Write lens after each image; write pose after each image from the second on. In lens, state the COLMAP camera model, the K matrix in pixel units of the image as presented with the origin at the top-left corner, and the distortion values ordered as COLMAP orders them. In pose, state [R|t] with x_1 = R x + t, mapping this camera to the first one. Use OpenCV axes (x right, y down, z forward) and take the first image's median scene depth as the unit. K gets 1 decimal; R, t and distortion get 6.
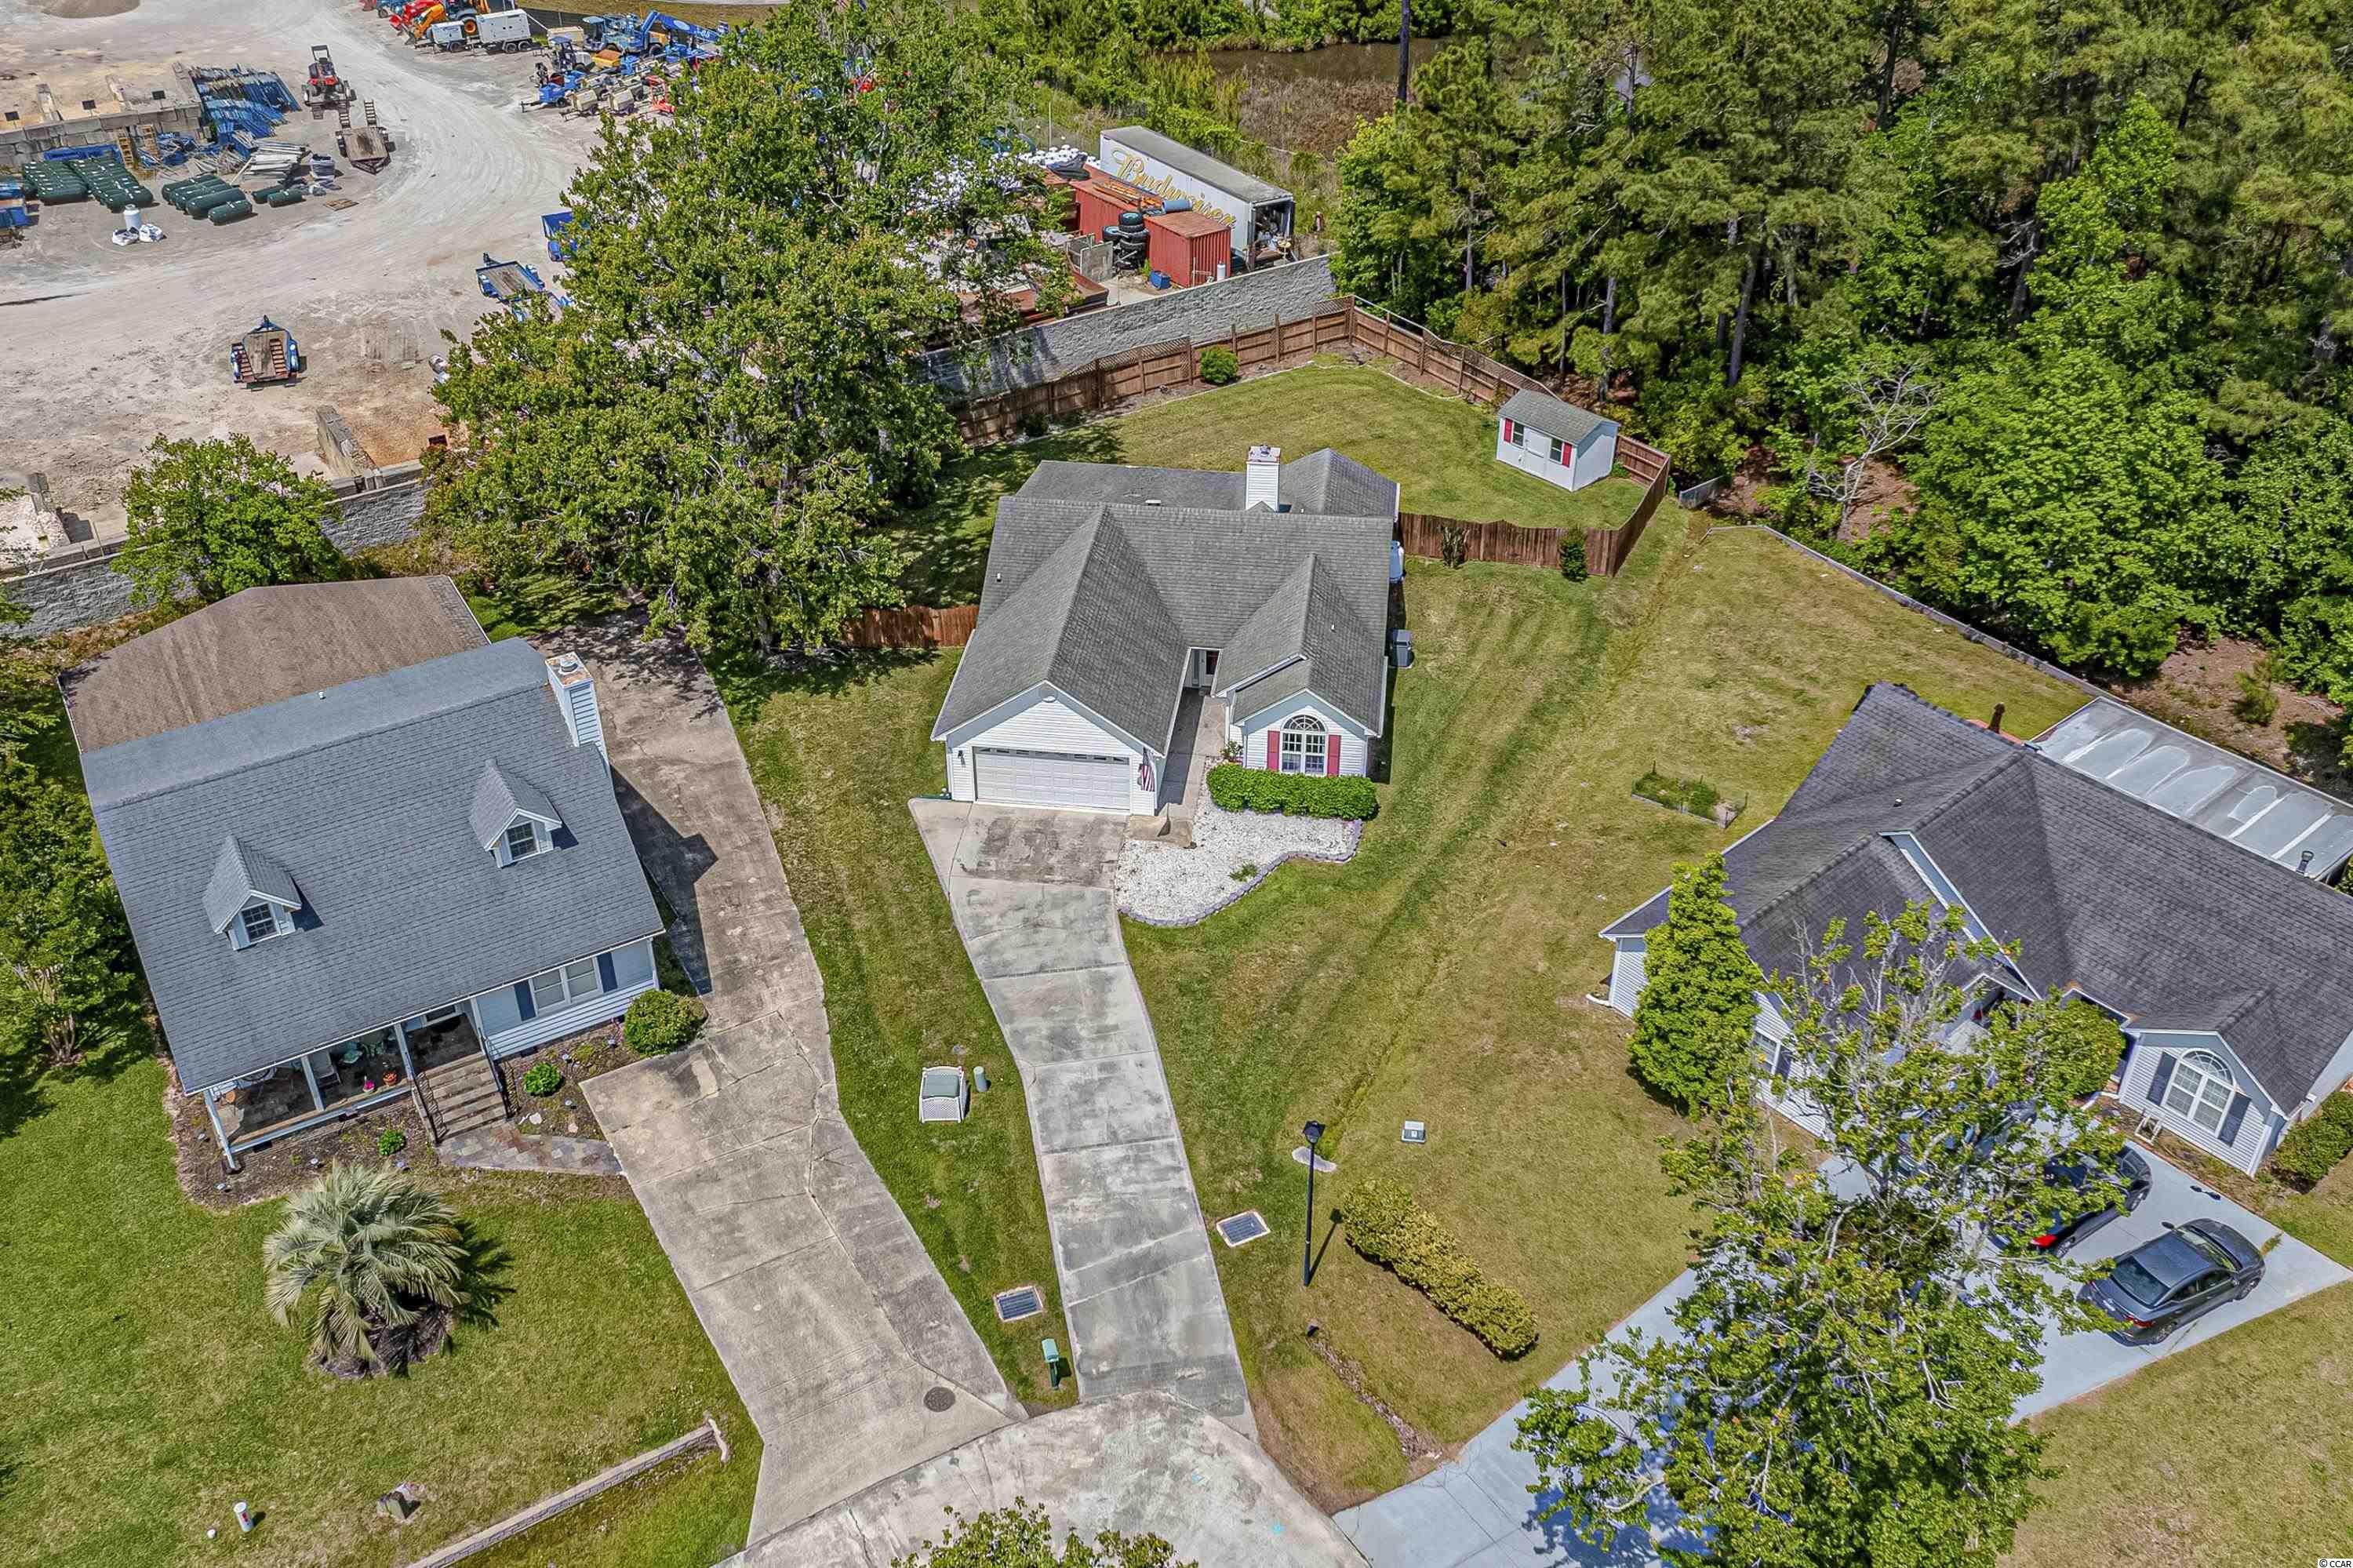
lens RADIAL K [[2030.3, 0, 1213.2], [0, 2030.3, 783.9], [0, 0, 1]] dist [-0.036131, 0.057003]
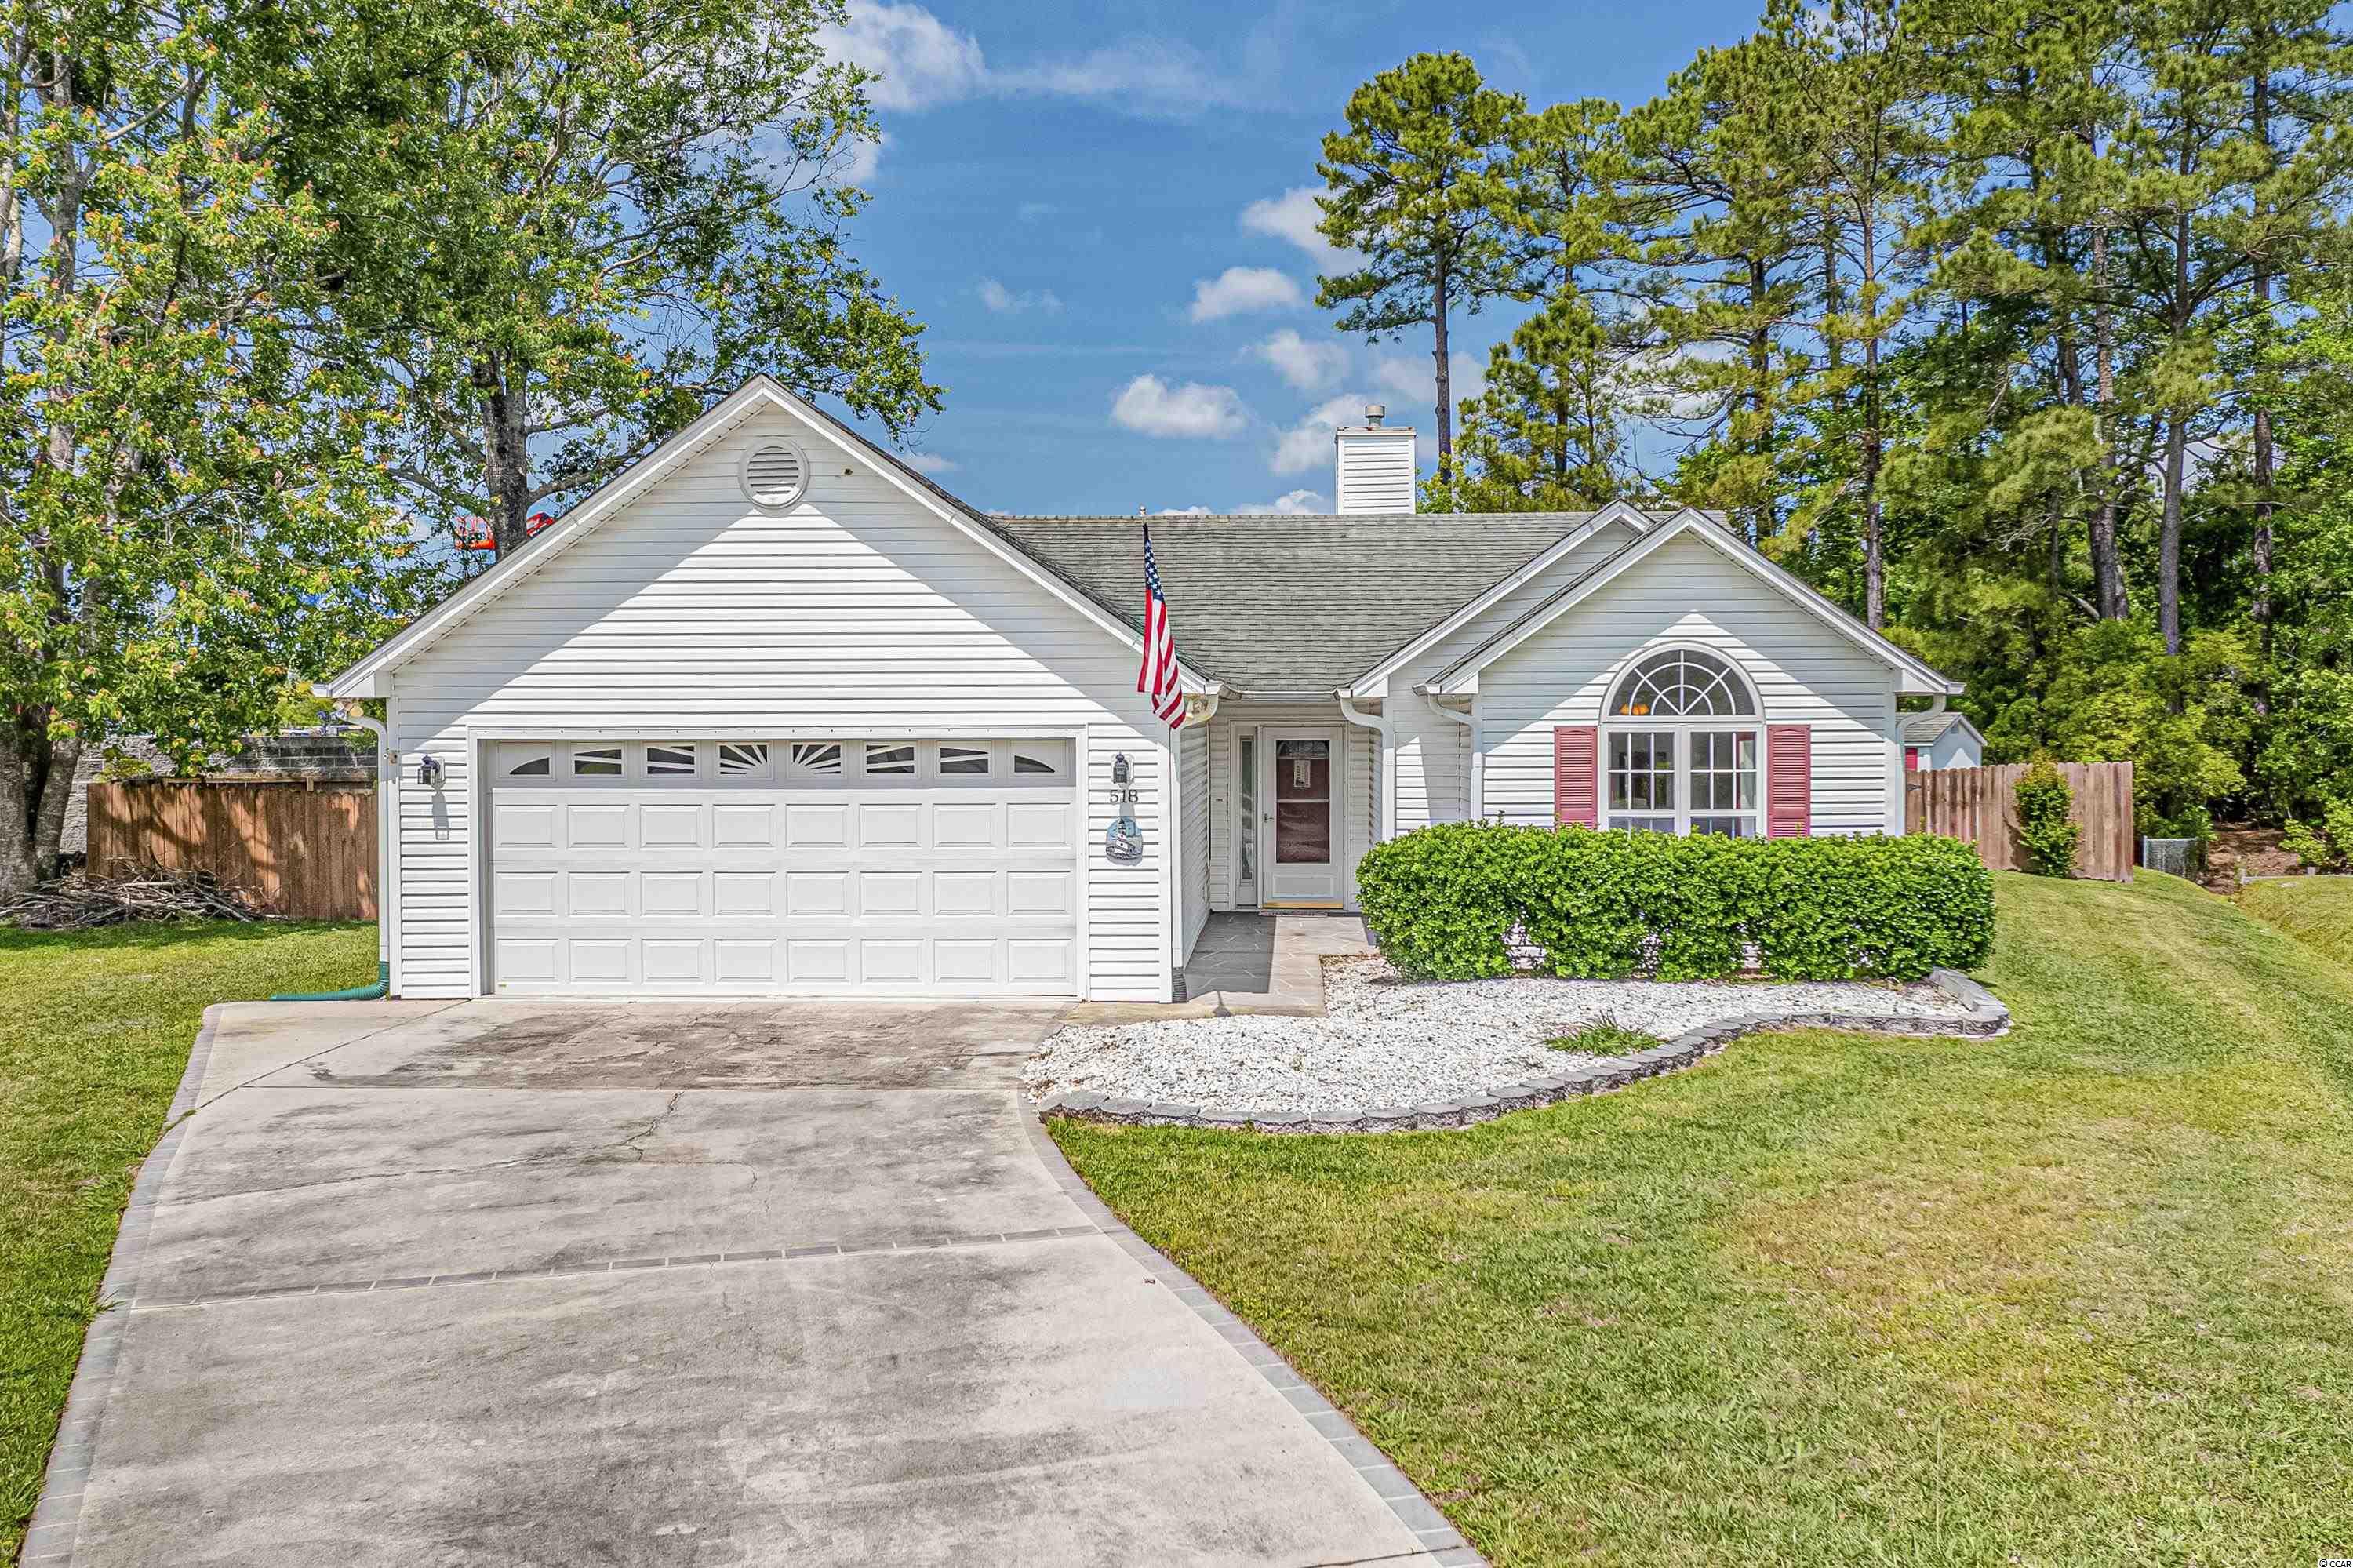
lens RADIAL K [[2030.3, 0, 1213.2], [0, 2030.3, 783.9], [0, 0, 1]] dist [-0.036131, 0.057003]
pose [[0.997628, -0.014044, 0.067384, -0.036124], [0.048219, 0.841203, -0.538565, 0.118227], [-0.049120, 0.540537, 0.839885, 0.686741]]
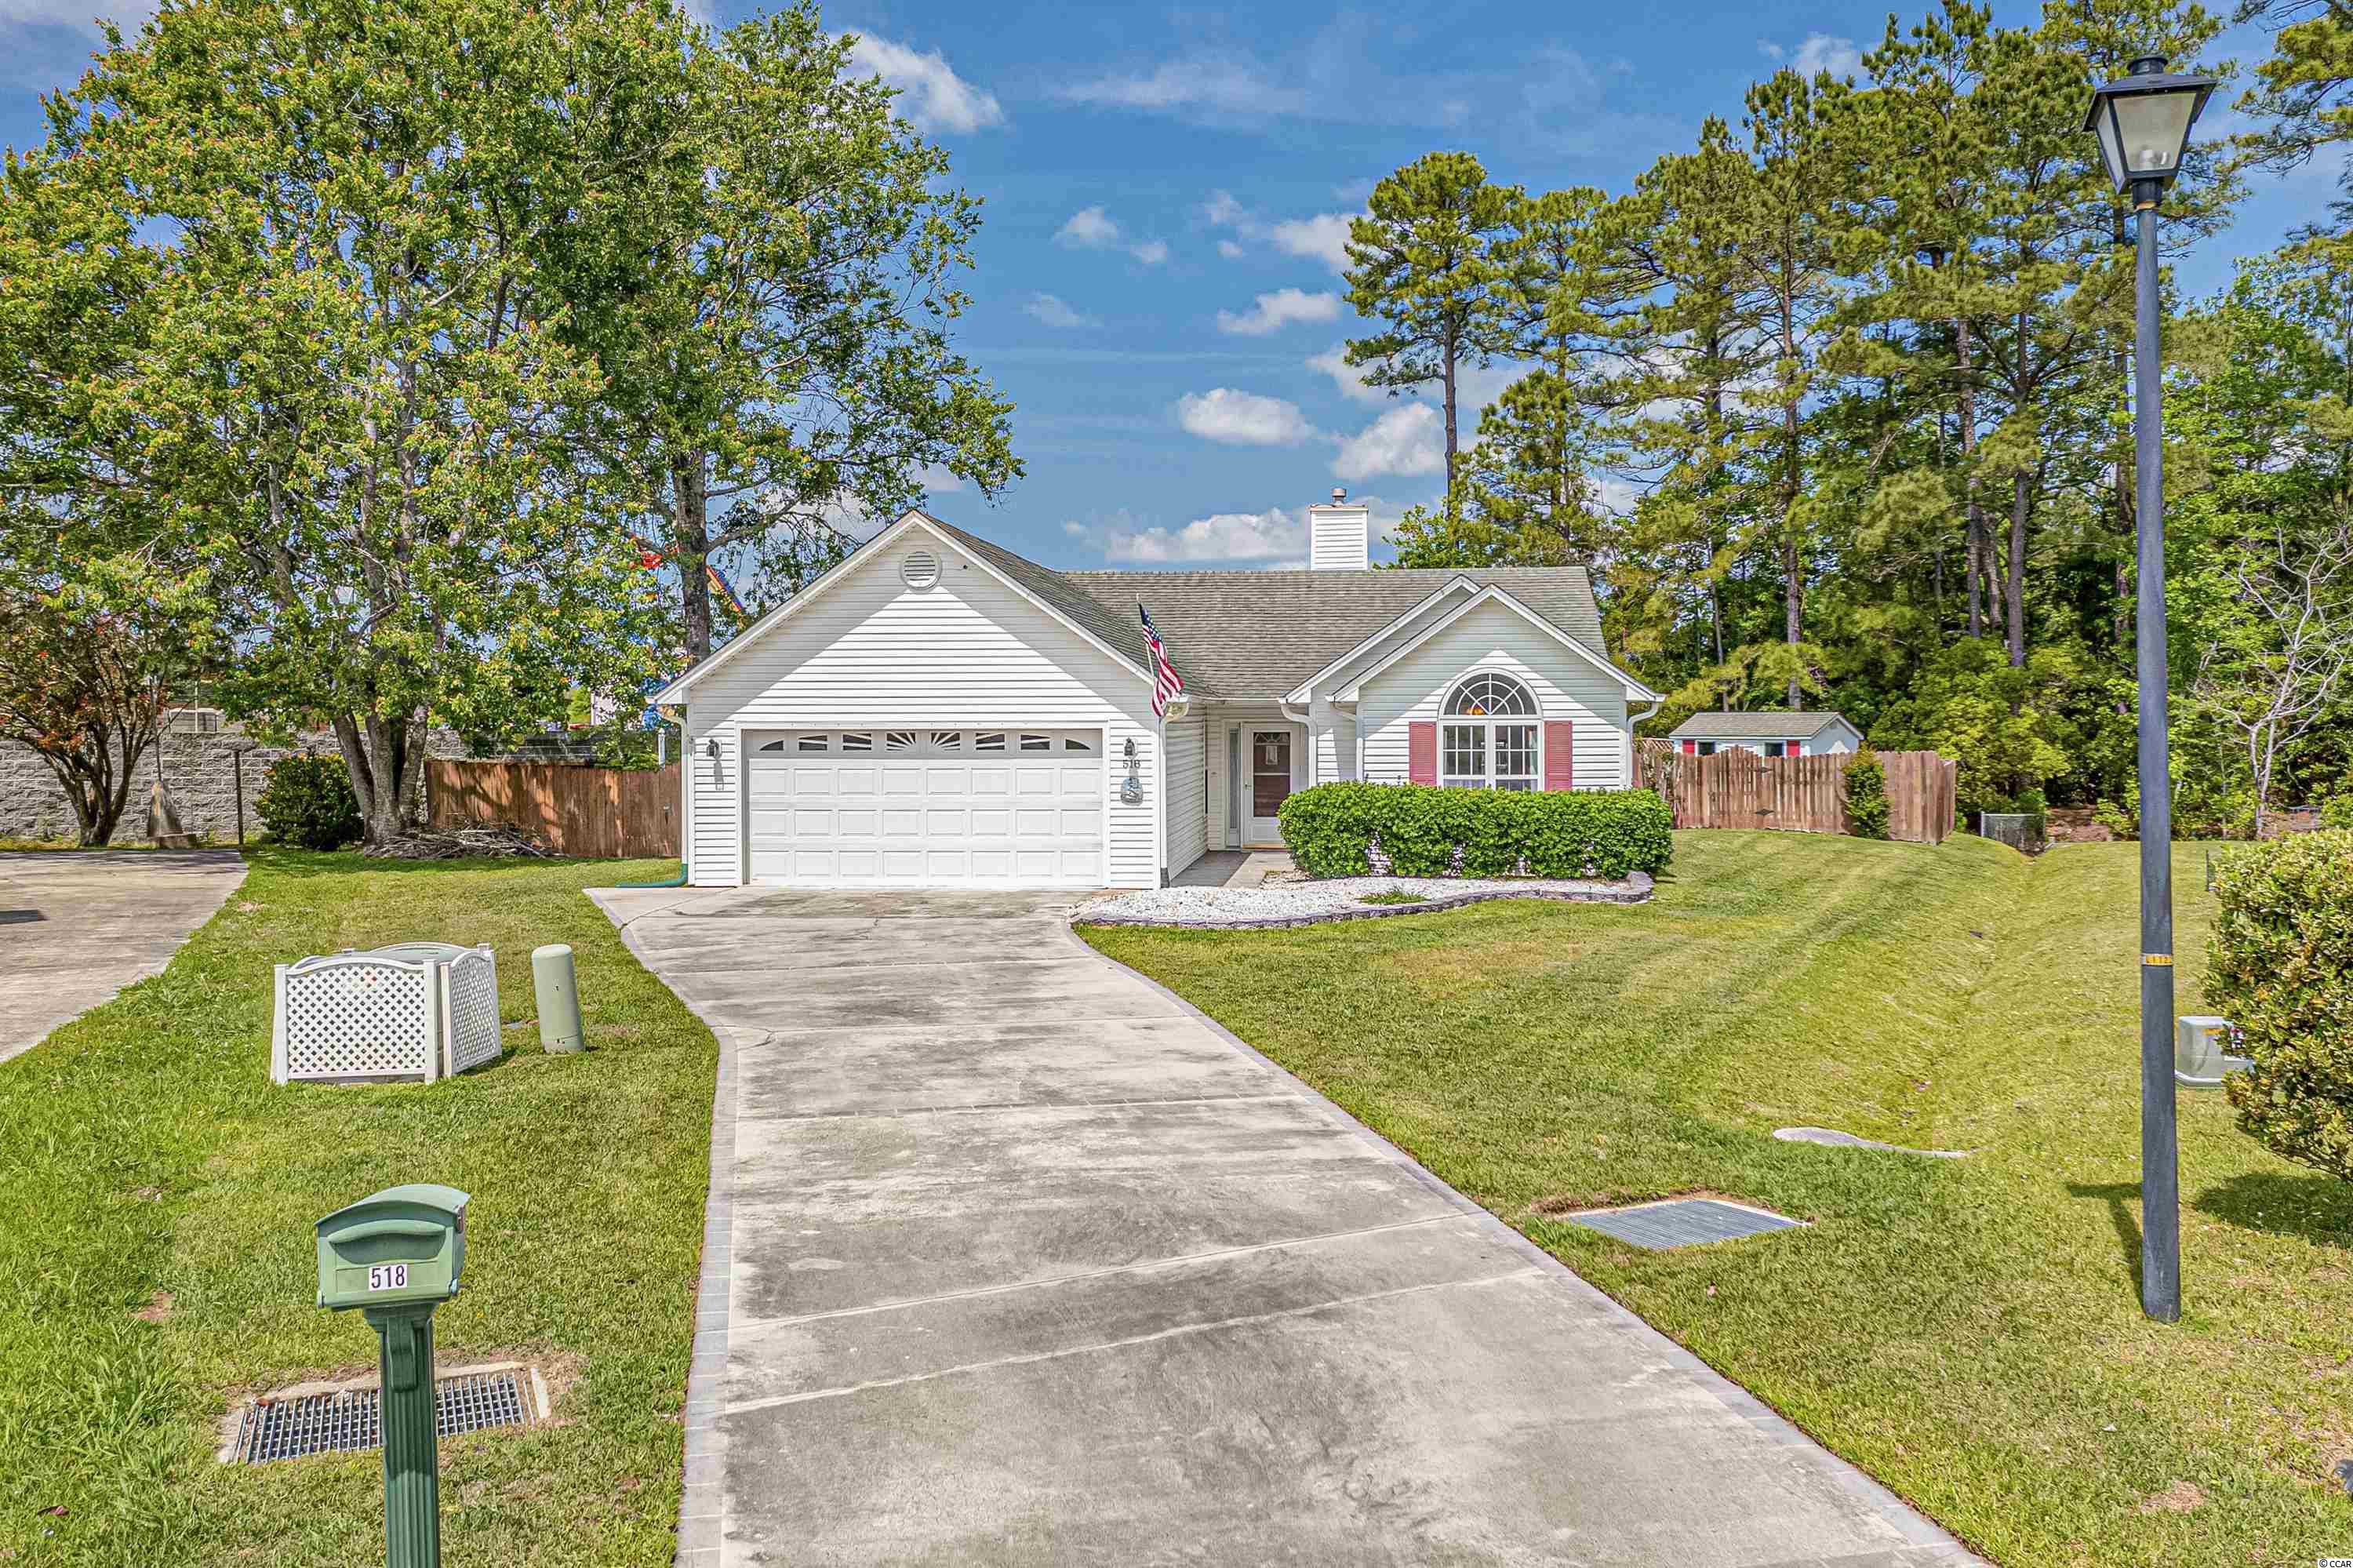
lens RADIAL K [[2002.9, 0, 1218.4], [0, 2002.9, 782.0], [0, 0, 1]] dist [-0.057757, 0.003439]
pose [[0.999498, -0.012439, 0.029143, -0.025425], [0.026212, 0.841349, -0.539856, 0.200204], [-0.017804, 0.540349, 0.841253, 0.568117]]
